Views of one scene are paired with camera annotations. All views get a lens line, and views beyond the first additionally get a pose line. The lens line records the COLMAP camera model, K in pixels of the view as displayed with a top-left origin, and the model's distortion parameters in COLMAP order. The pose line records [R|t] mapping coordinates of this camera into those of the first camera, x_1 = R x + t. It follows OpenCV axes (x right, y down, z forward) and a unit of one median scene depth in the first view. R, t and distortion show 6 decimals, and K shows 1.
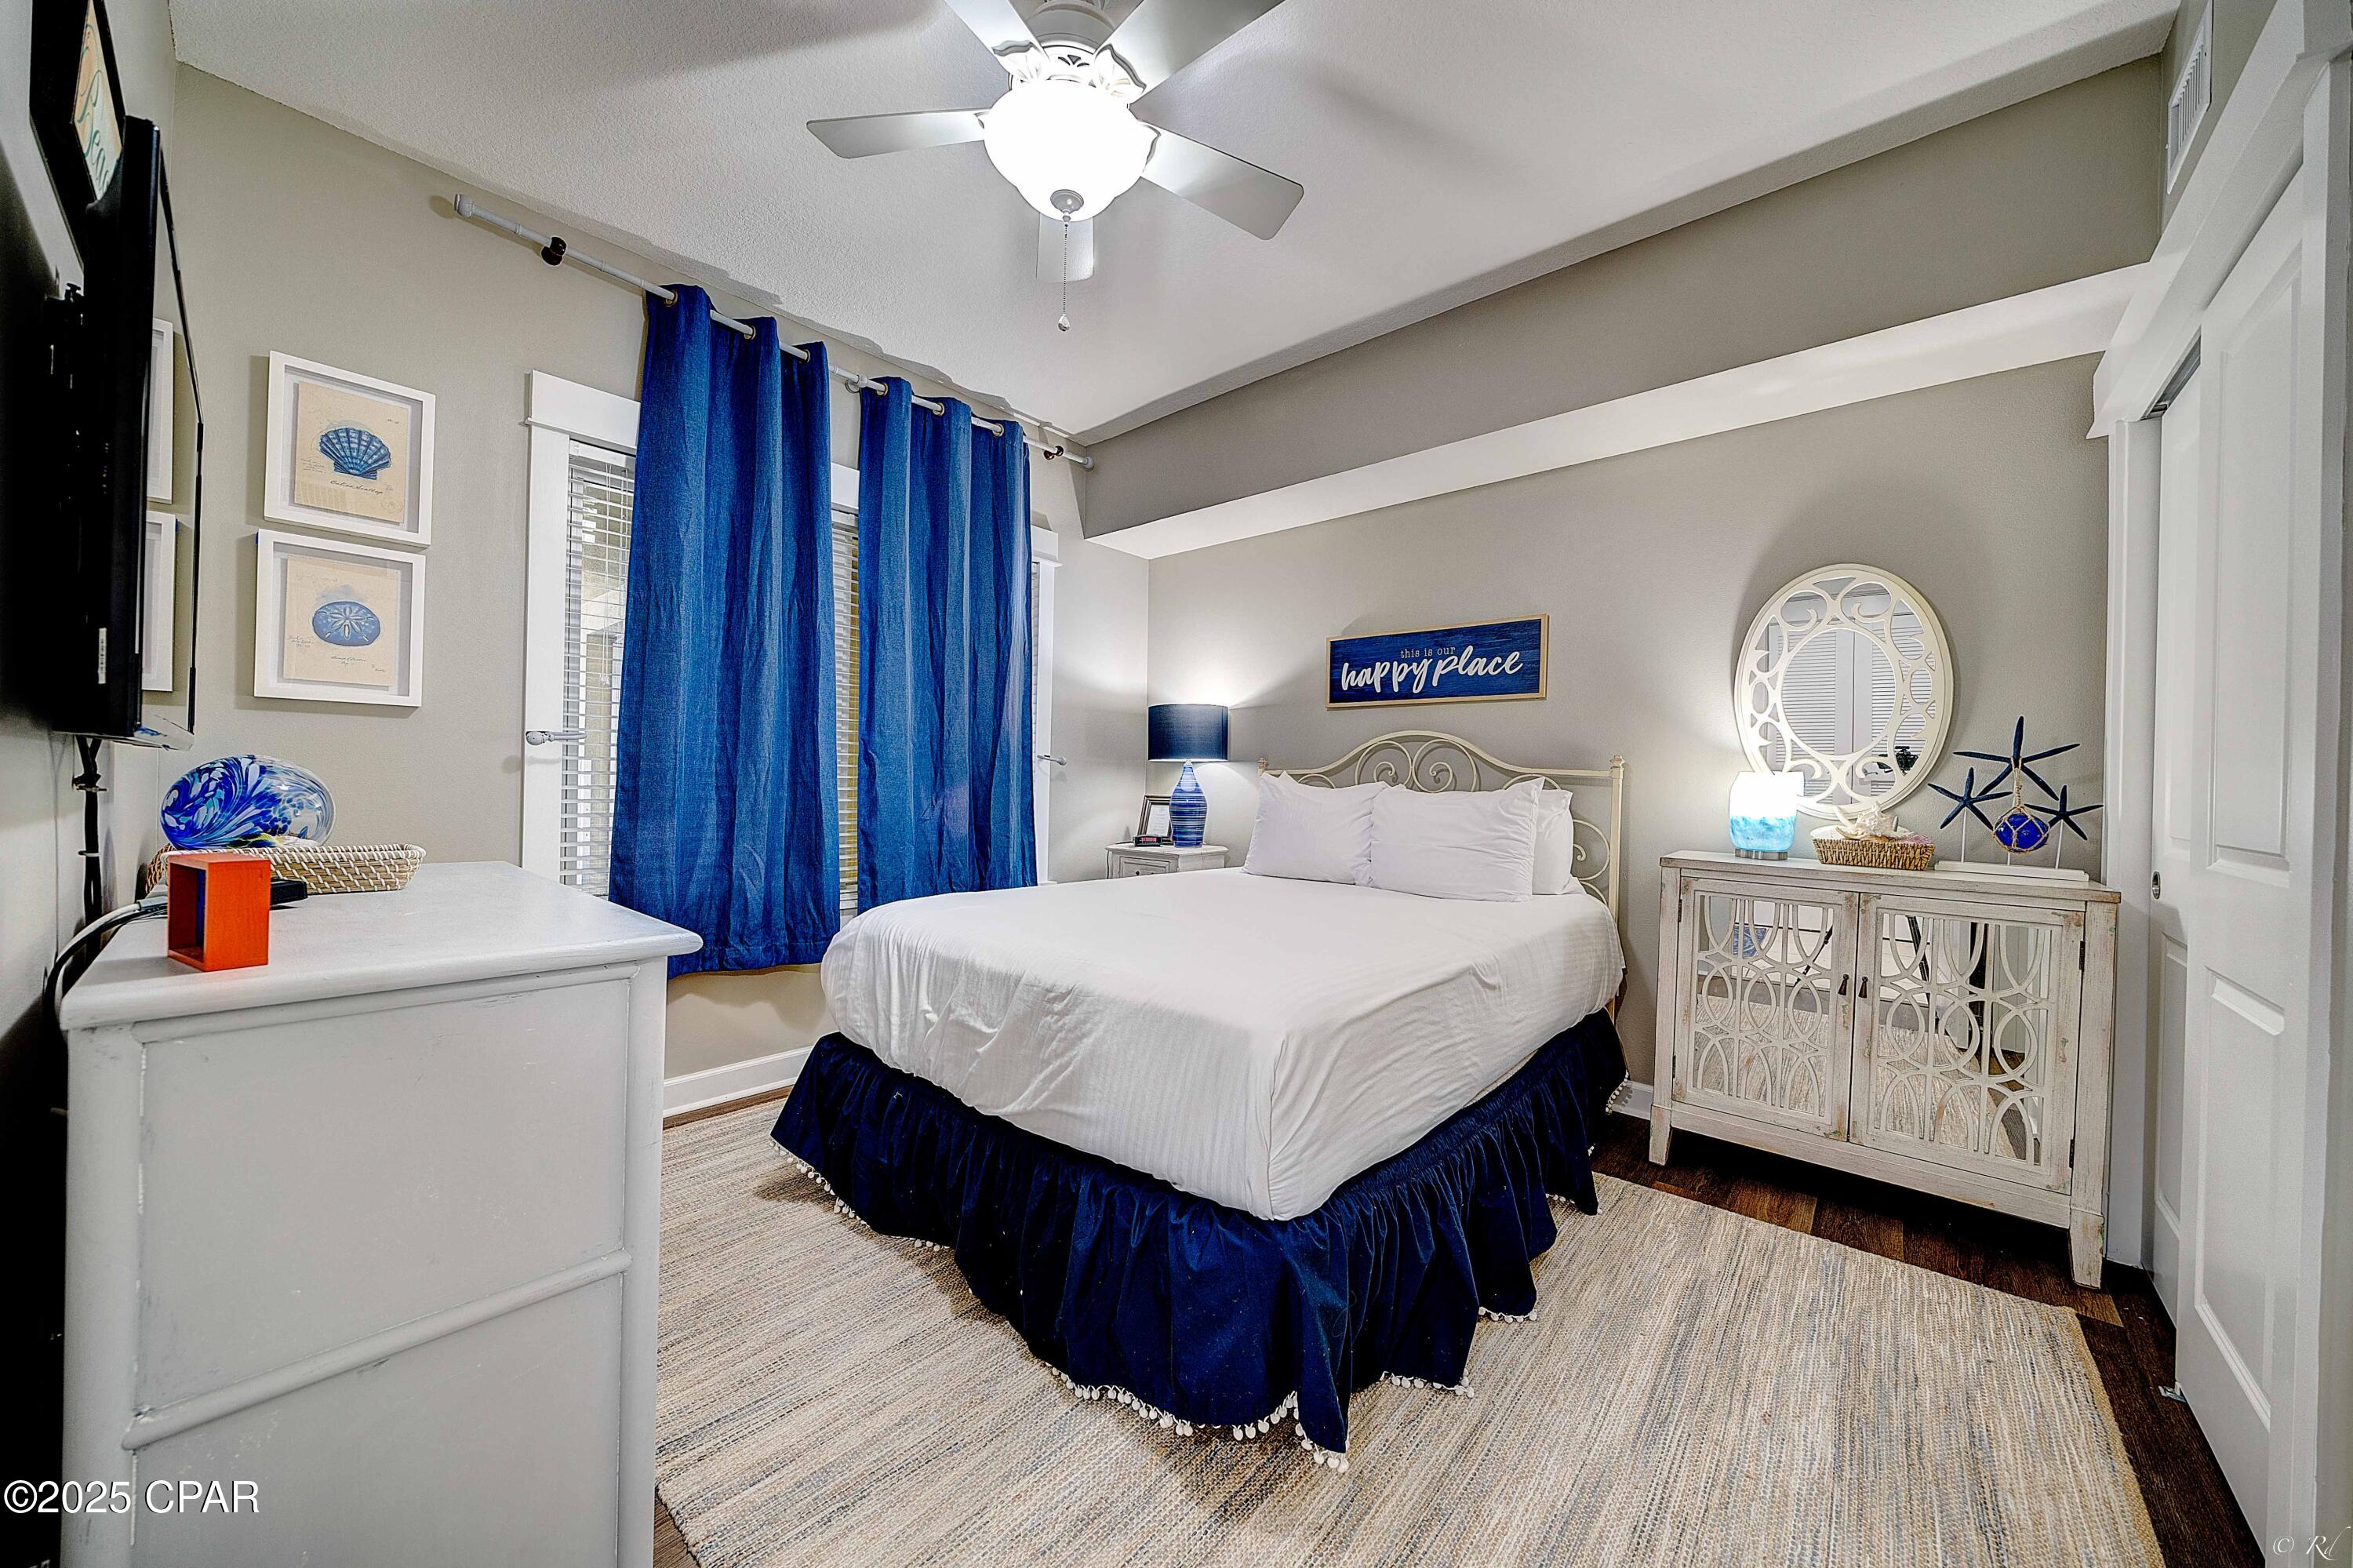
lens RADIAL K [[811.4, 0, 1176.5], [0, 811.4, 784.0], [0, 0, 1]] dist [-0.005568, -0.000329]
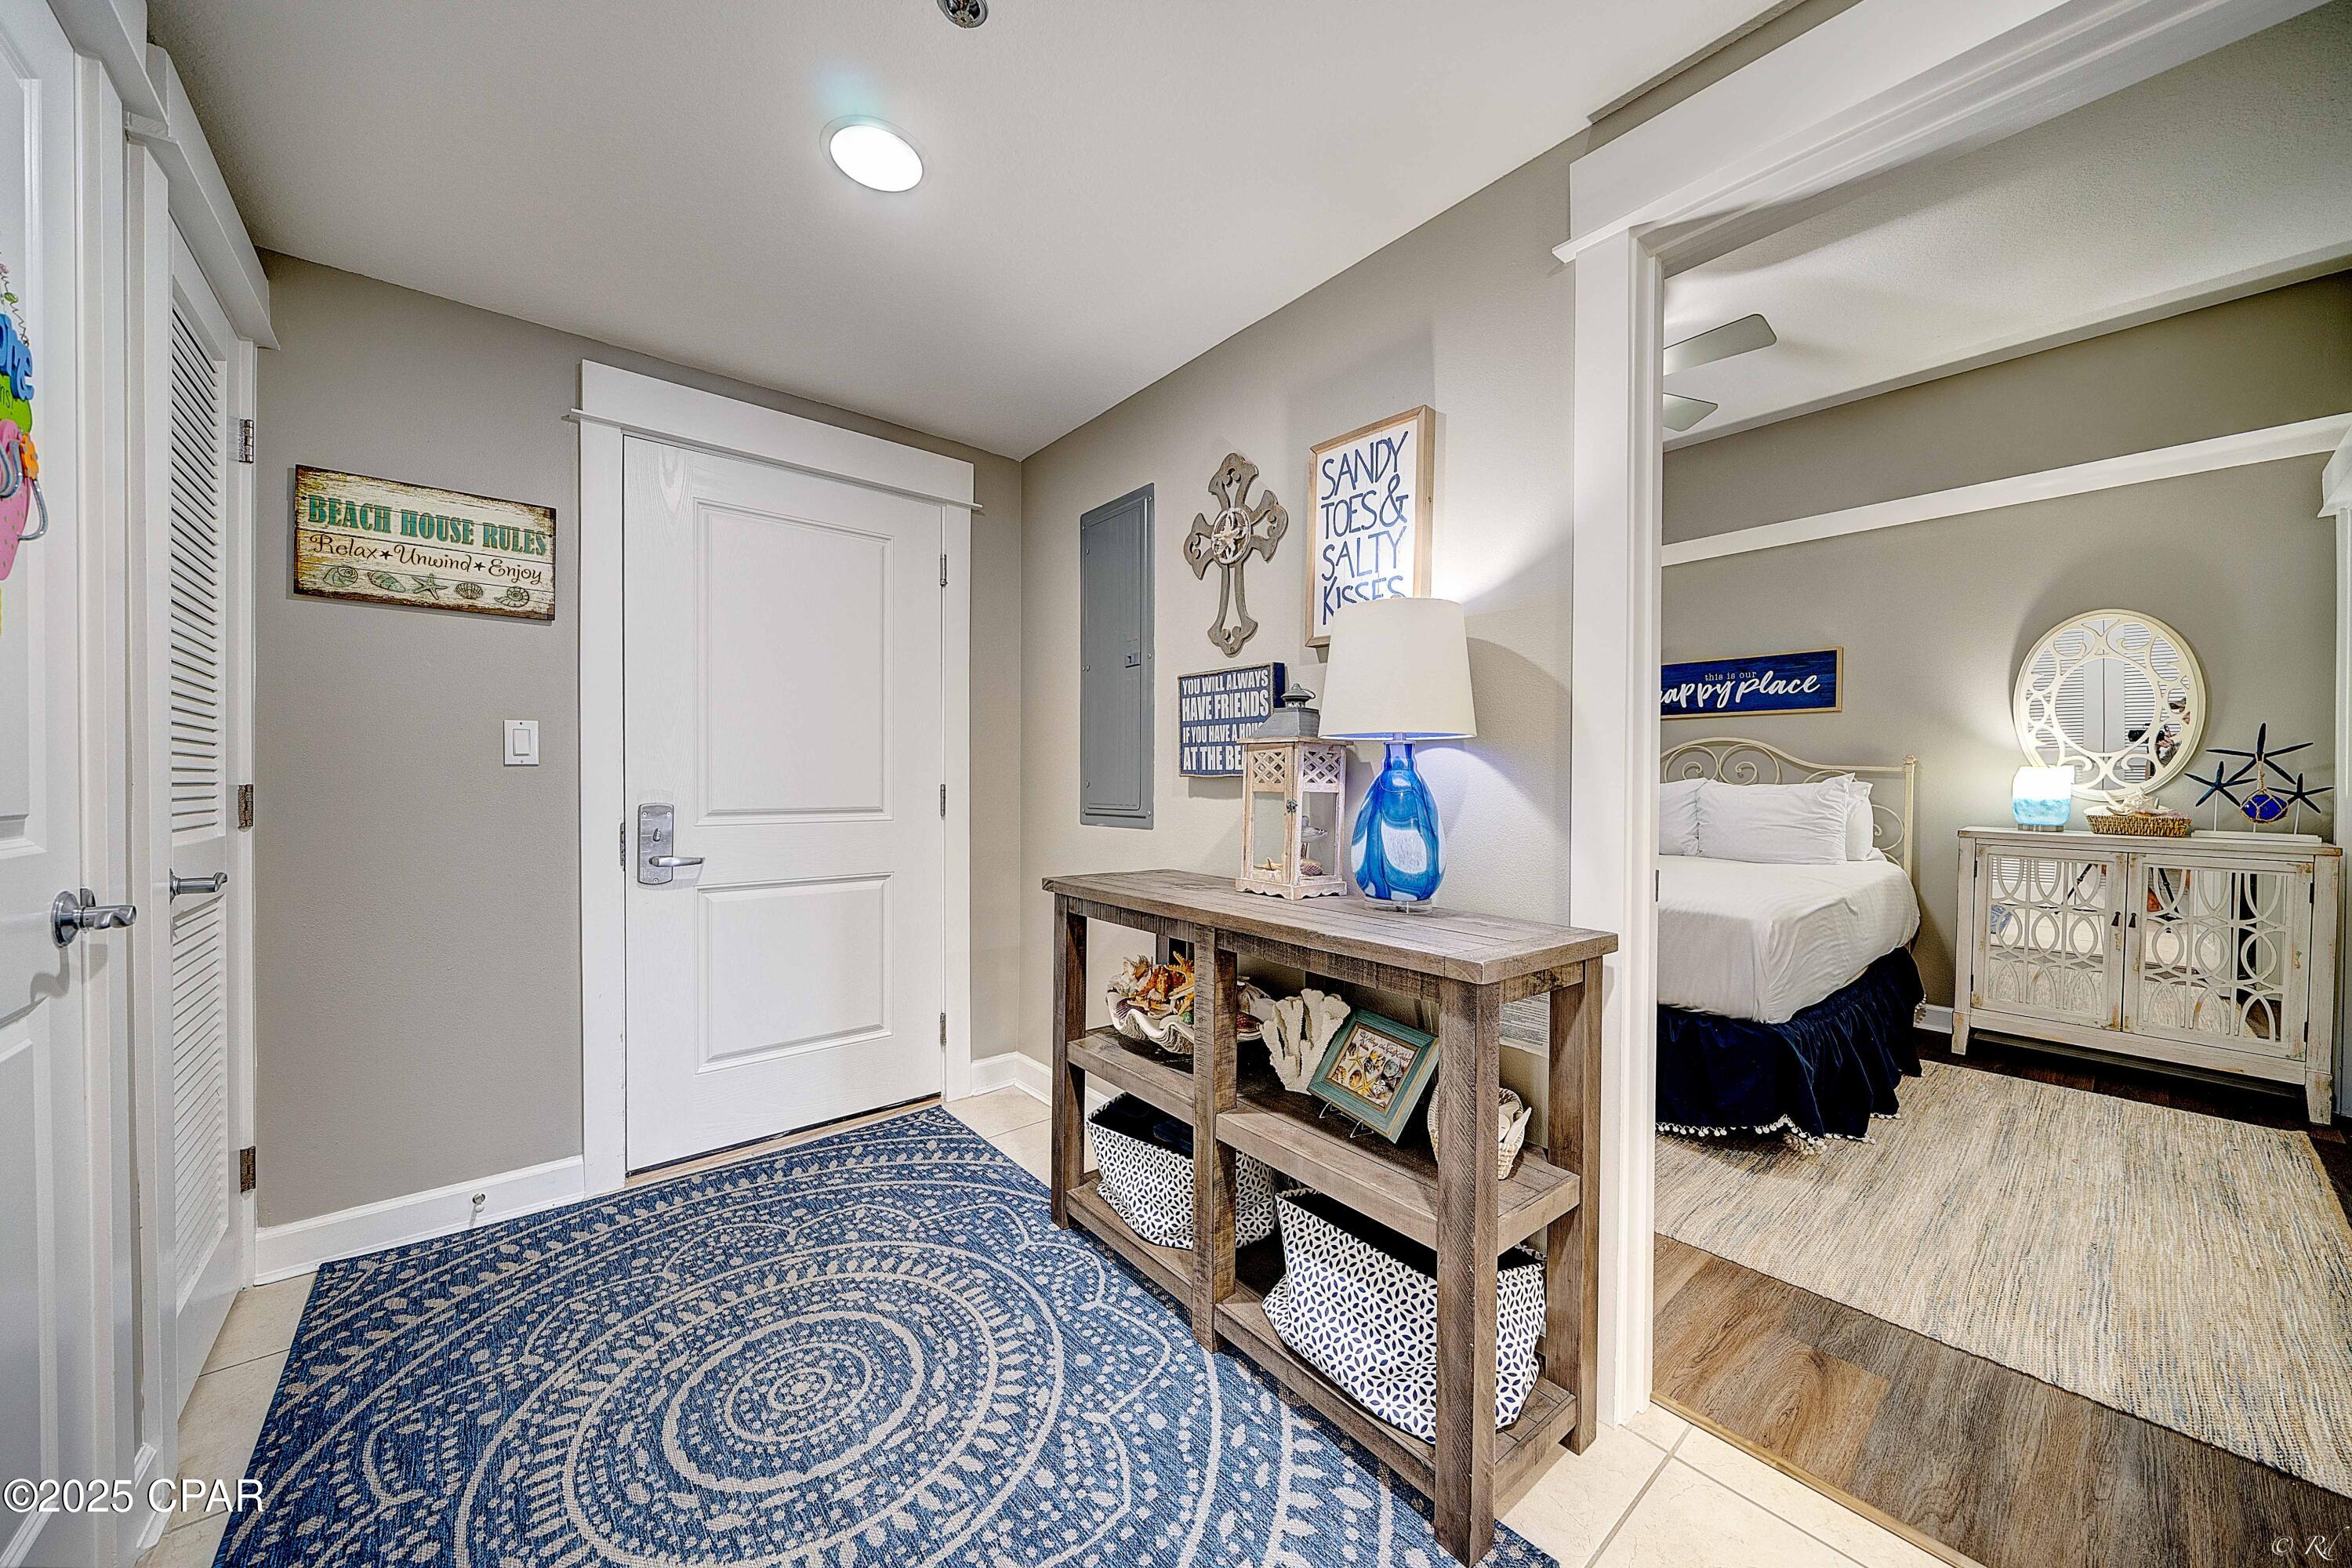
lens RADIAL K [[829.4, 0, 1173.2], [0, 829.4, 782.7], [0, 0, 1]] dist [-0.002187, 0.000138]
pose [[0.989819, -0.017558, -0.141245, -0.522031], [0.018076, 0.999834, 0.002380, -0.017636], [0.141179, -0.004909, 0.989972, -0.578944]]
